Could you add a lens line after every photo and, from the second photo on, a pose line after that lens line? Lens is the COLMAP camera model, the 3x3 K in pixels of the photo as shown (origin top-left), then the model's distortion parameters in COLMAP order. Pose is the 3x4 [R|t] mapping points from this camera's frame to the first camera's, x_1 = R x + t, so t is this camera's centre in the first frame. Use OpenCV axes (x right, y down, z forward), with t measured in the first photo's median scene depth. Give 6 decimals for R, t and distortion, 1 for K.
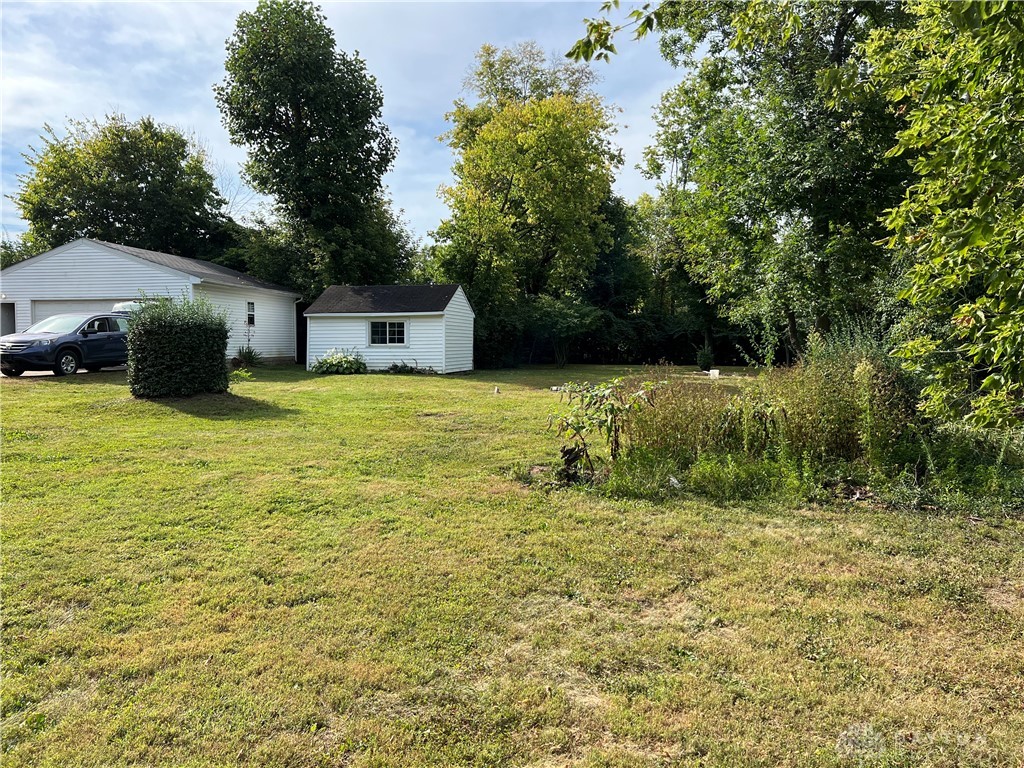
lens RADIAL K [[774.8, 0, 522.1], [0, 774.8, 377.2], [0, 0, 1]] dist [0.077971, -0.092234]
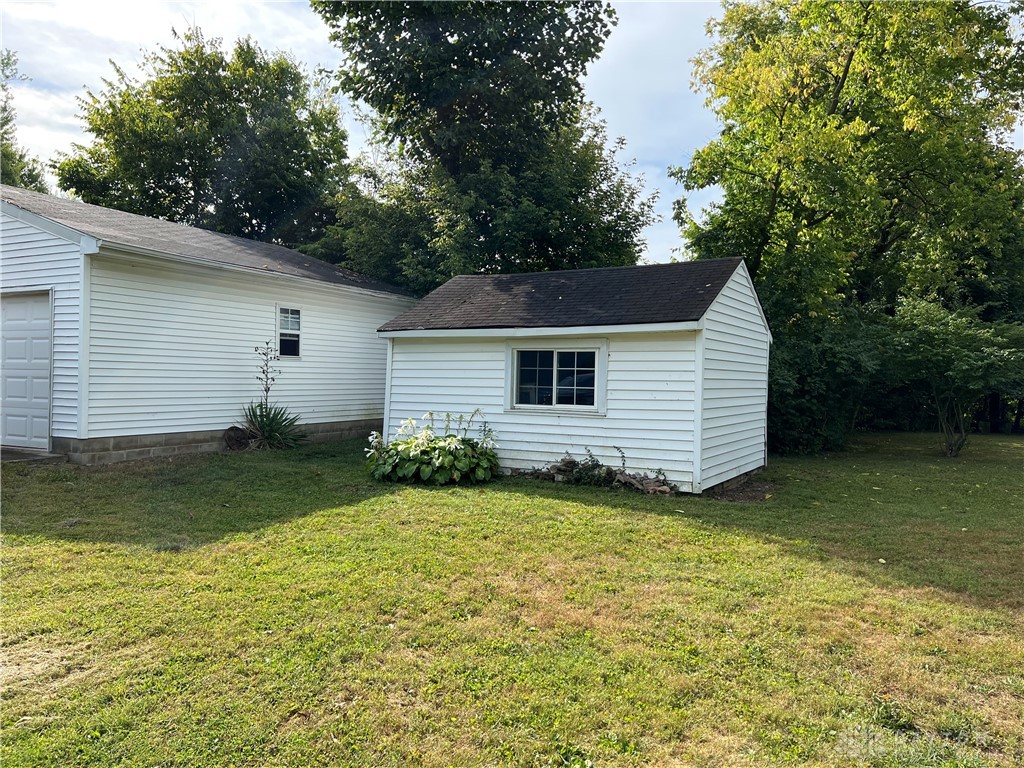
lens RADIAL K [[774.8, 0, 522.1], [0, 774.8, 377.2], [0, 0, 1]] dist [0.077971, -0.092234]
pose [[0.950747, 0.016187, -0.309544, -0.062447], [-0.030101, 0.998737, -0.040228, -0.038934], [0.308501, 0.047564, 0.950034, 0.585782]]
